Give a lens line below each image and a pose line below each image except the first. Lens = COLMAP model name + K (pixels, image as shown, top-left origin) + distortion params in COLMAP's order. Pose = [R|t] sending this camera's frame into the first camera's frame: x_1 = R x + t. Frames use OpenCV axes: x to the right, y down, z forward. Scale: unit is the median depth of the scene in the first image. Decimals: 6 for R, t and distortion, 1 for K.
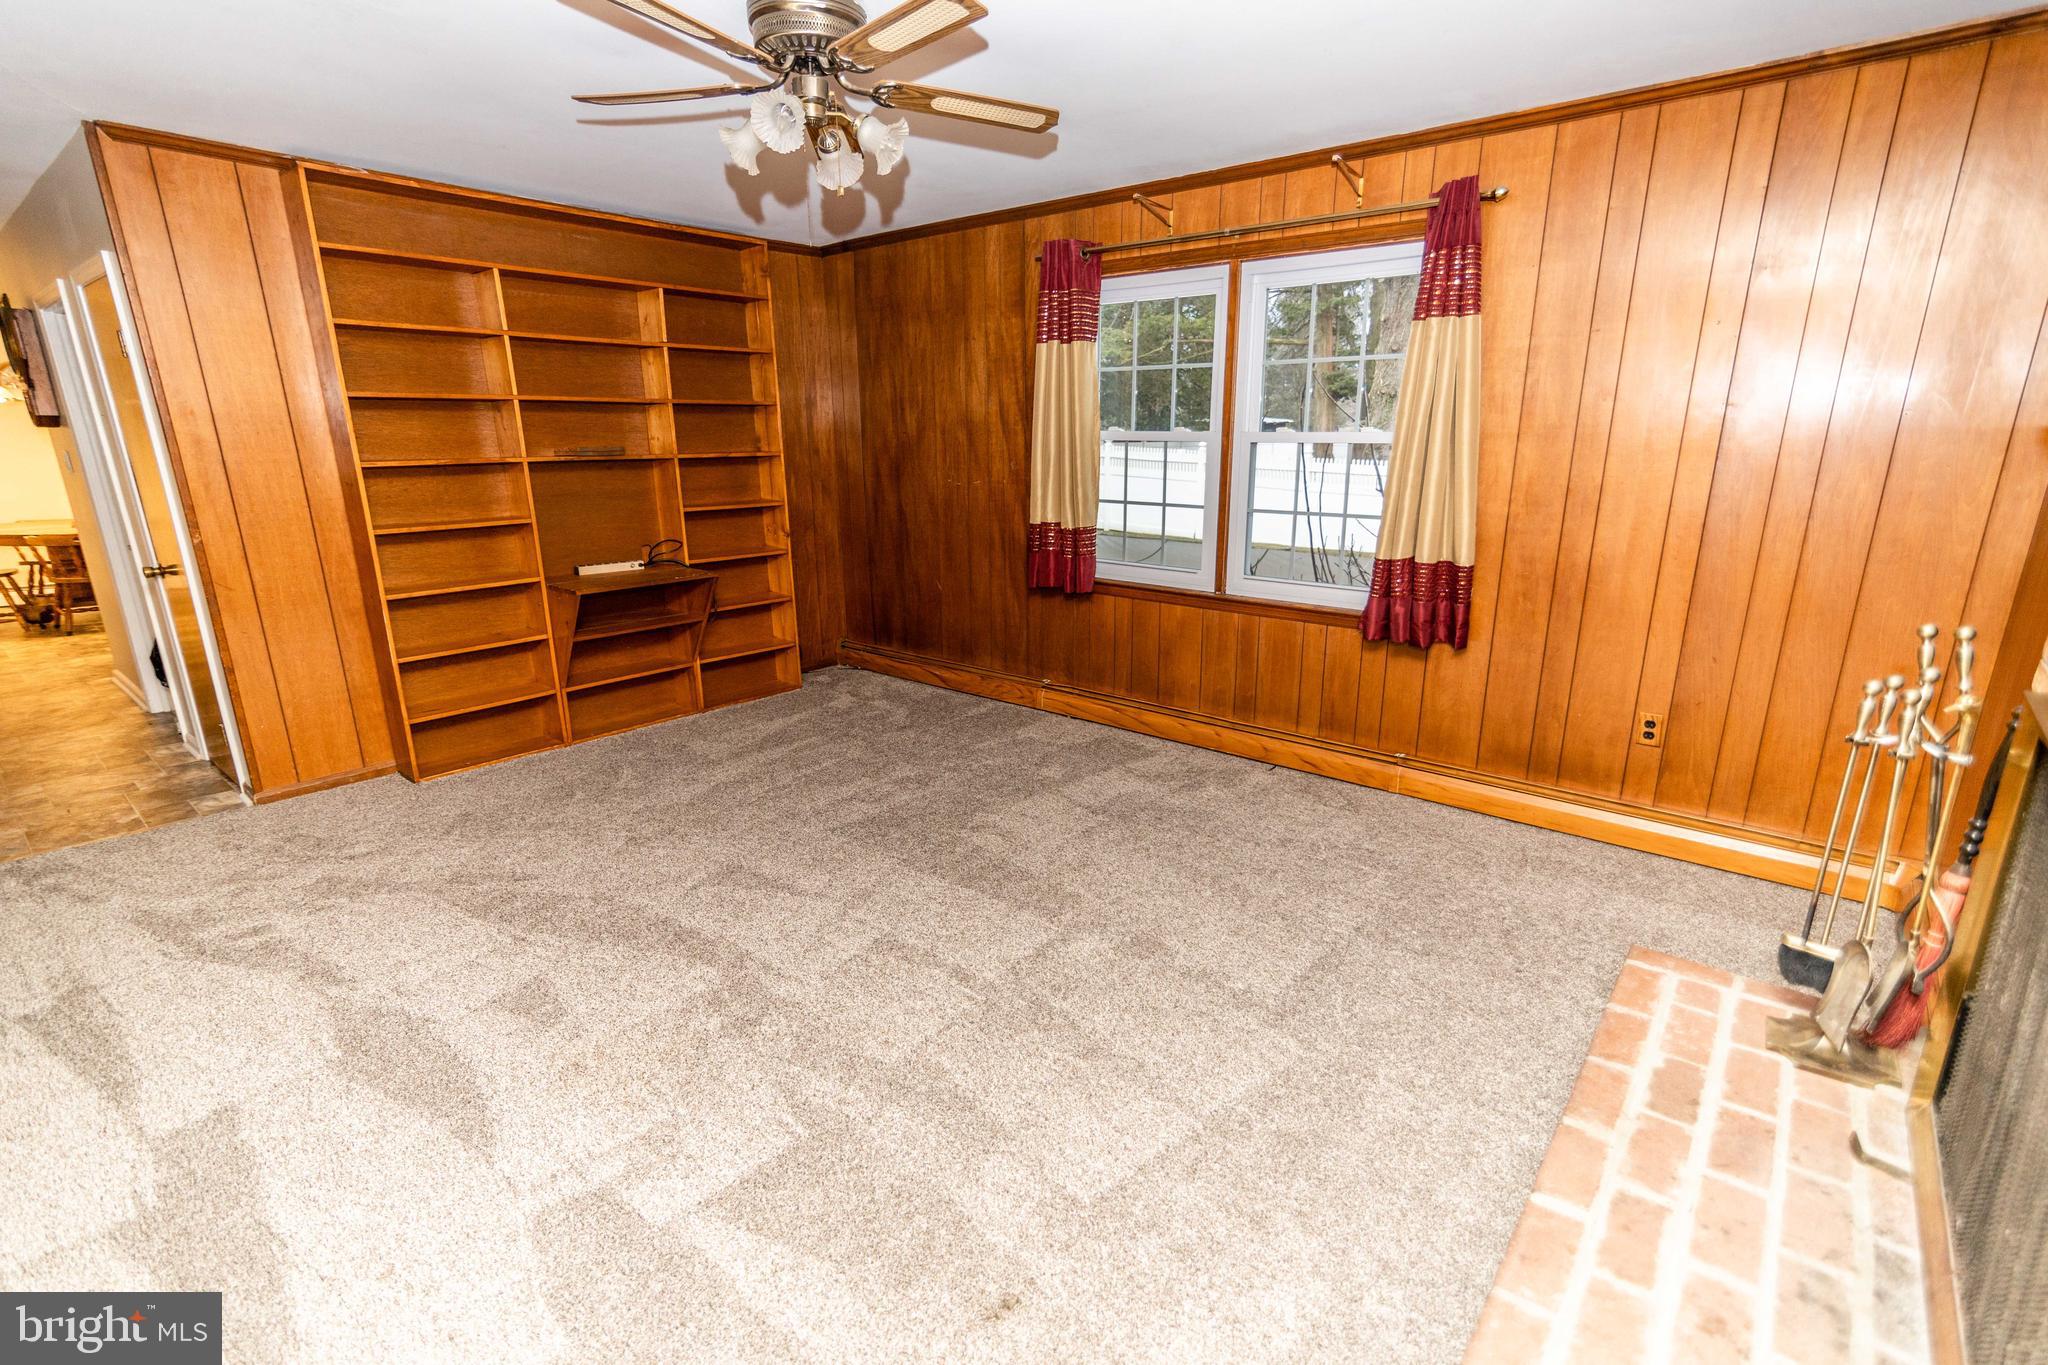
lens RADIAL K [[938.8, 0, 1029.0], [0, 938.8, 686.7], [0, 0, 1]] dist [-0.000711, 0.004329]
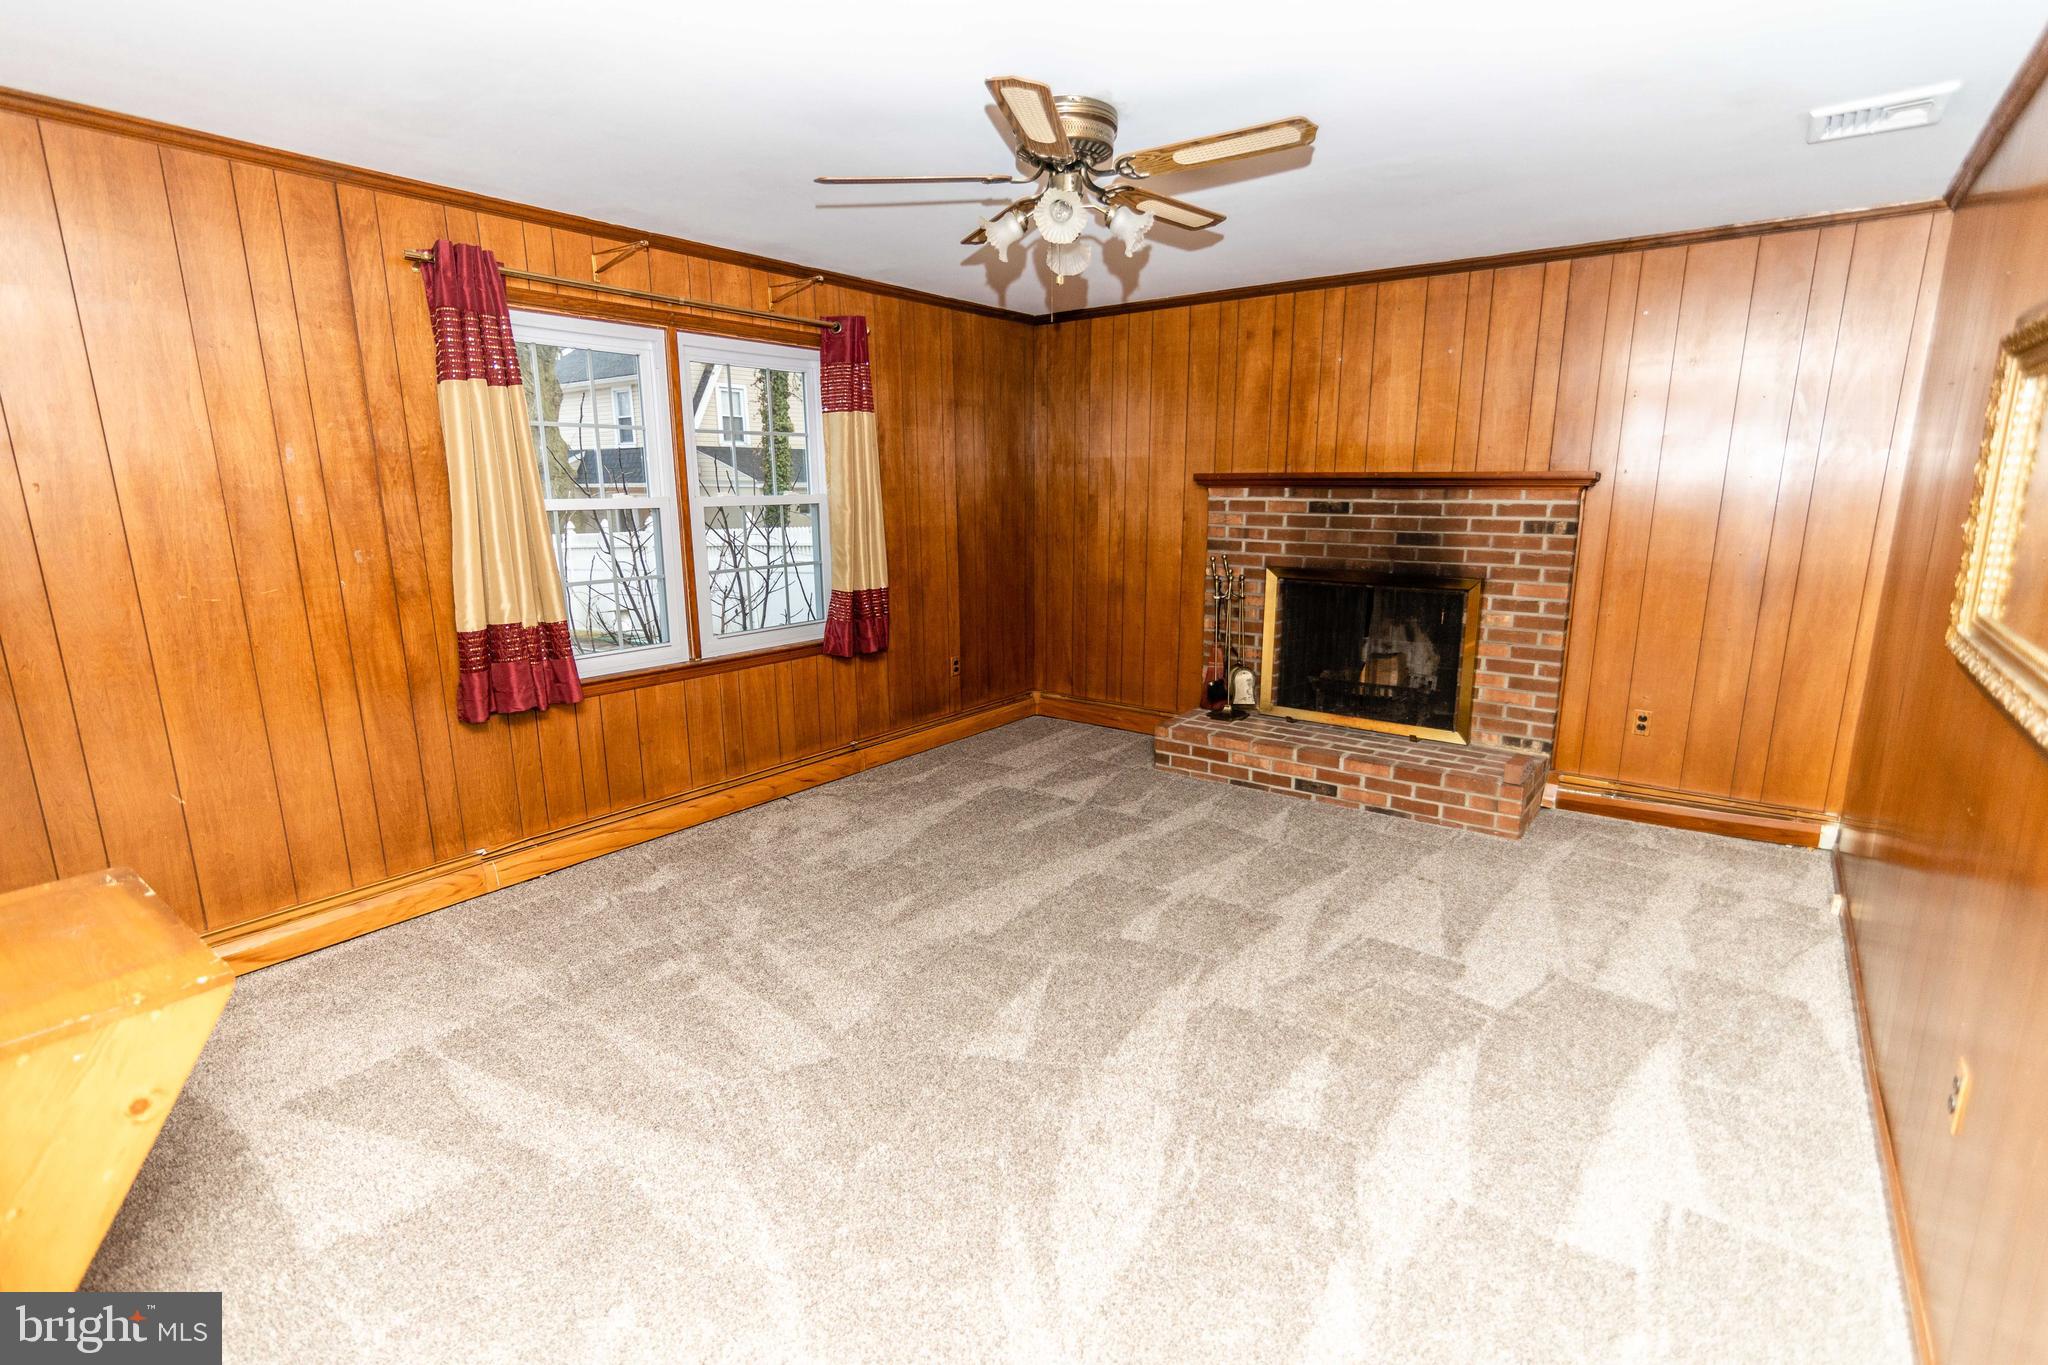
lens RADIAL K [[938.8, 0, 1029.0], [0, 938.8, 686.7], [0, 0, 1]] dist [-0.000711, 0.004329]
pose [[-0.044943, -0.205910, 0.977538, -0.885854], [0.275692, 0.937970, 0.210251, -0.210386], [-0.960195, 0.278949, 0.014612, 0.757194]]
